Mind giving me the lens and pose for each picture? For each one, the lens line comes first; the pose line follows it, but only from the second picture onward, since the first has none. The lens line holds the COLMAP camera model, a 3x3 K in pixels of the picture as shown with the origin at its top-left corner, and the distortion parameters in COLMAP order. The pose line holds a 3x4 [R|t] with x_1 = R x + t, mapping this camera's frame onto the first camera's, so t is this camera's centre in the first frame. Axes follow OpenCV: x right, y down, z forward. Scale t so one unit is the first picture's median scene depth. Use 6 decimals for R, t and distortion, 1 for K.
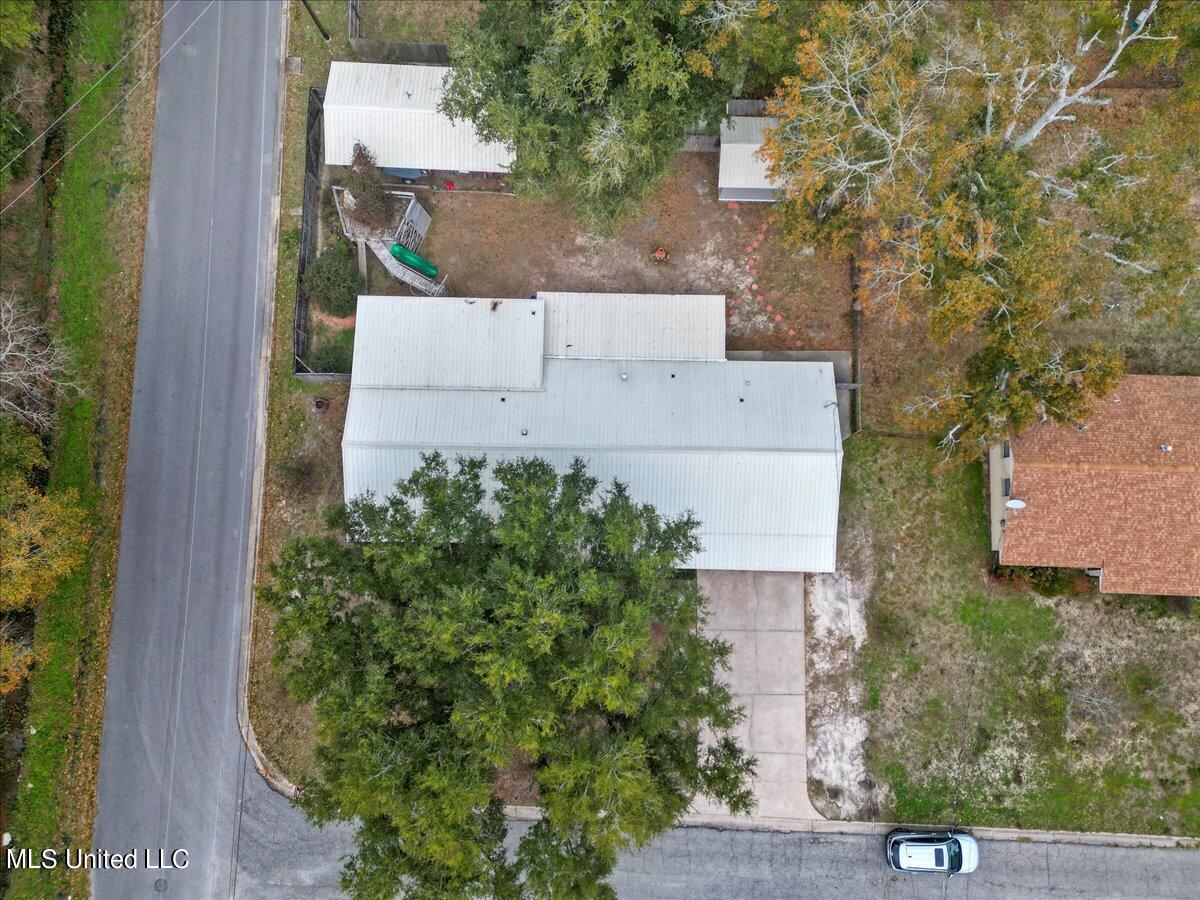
lens RADIAL K [[835.3, 0, 600.0], [0, 835.3, 450.0], [0, 0, 1]] dist [0.081729, -0.073339]
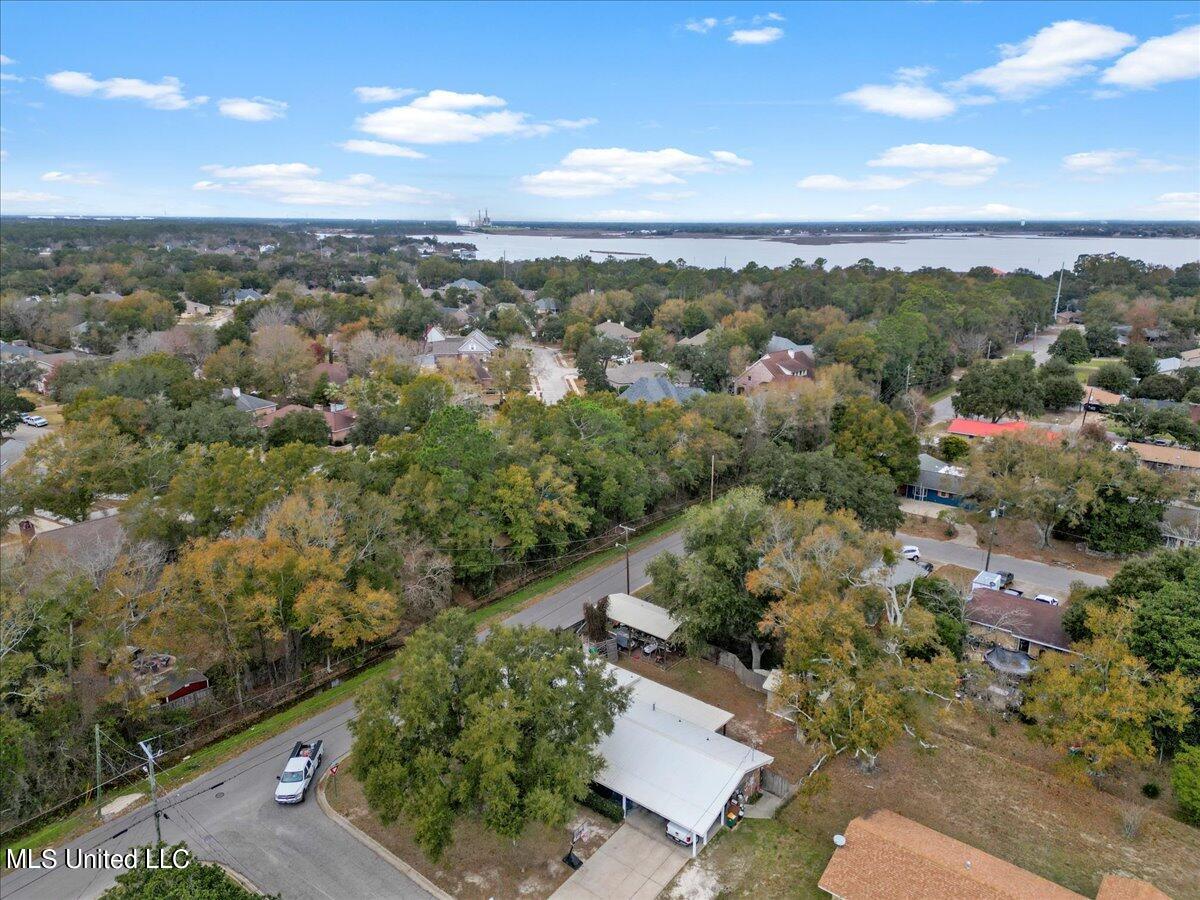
lens RADIAL K [[835.3, 0, 600.0], [0, 835.3, 450.0], [0, 0, 1]] dist [0.081729, -0.073339]
pose [[0.797993, 0.167080, -0.579043, 0.806019], [-0.599826, 0.313365, -0.736214, 1.022069], [0.058445, 0.934819, 0.350283, -0.076317]]
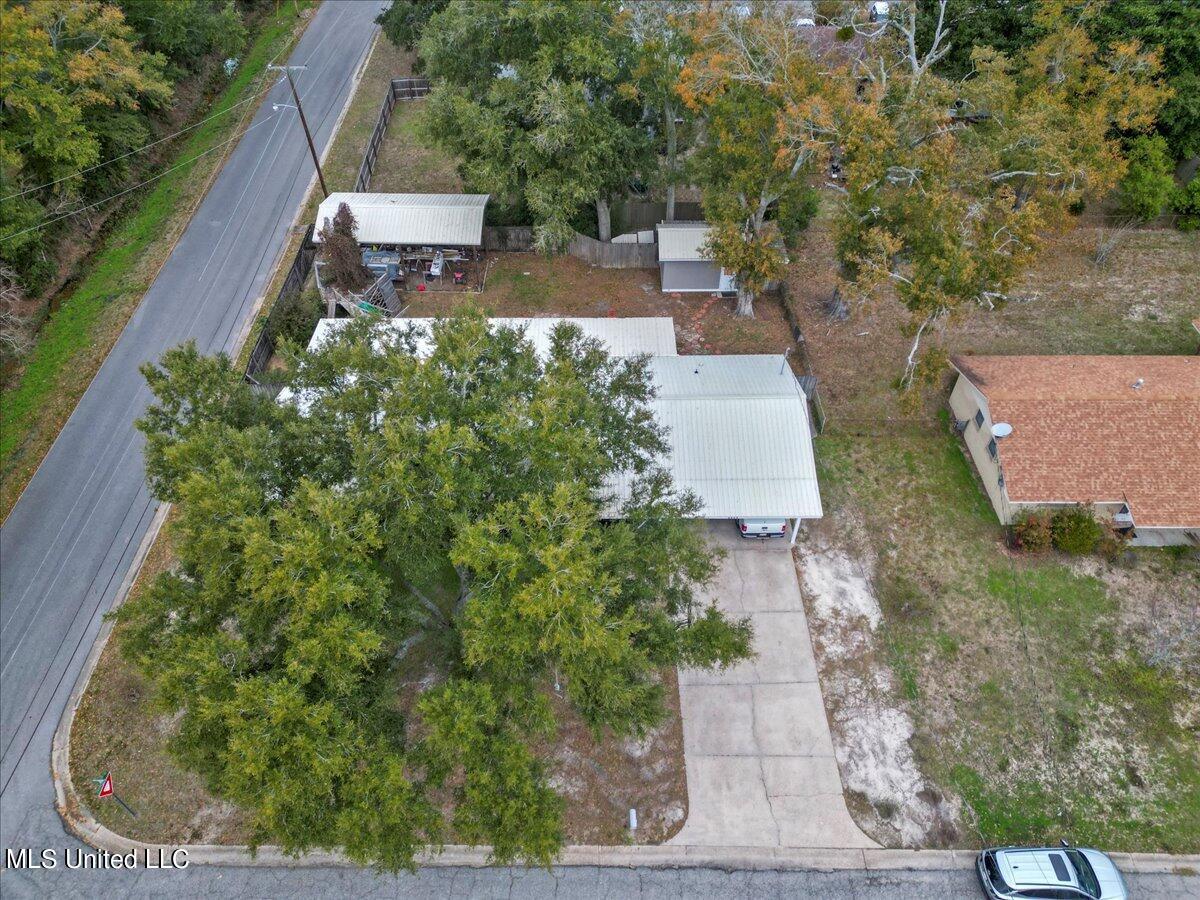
lens RADIAL K [[835.3, 0, 600.0], [0, 835.3, 450.0], [0, 0, 1]] dist [0.081729, -0.073339]
pose [[0.999566, -0.018393, 0.022991, 0.030806], [0.028577, 0.794027, -0.607210, 0.582981], [-0.007087, 0.607604, 0.794208, 0.265989]]
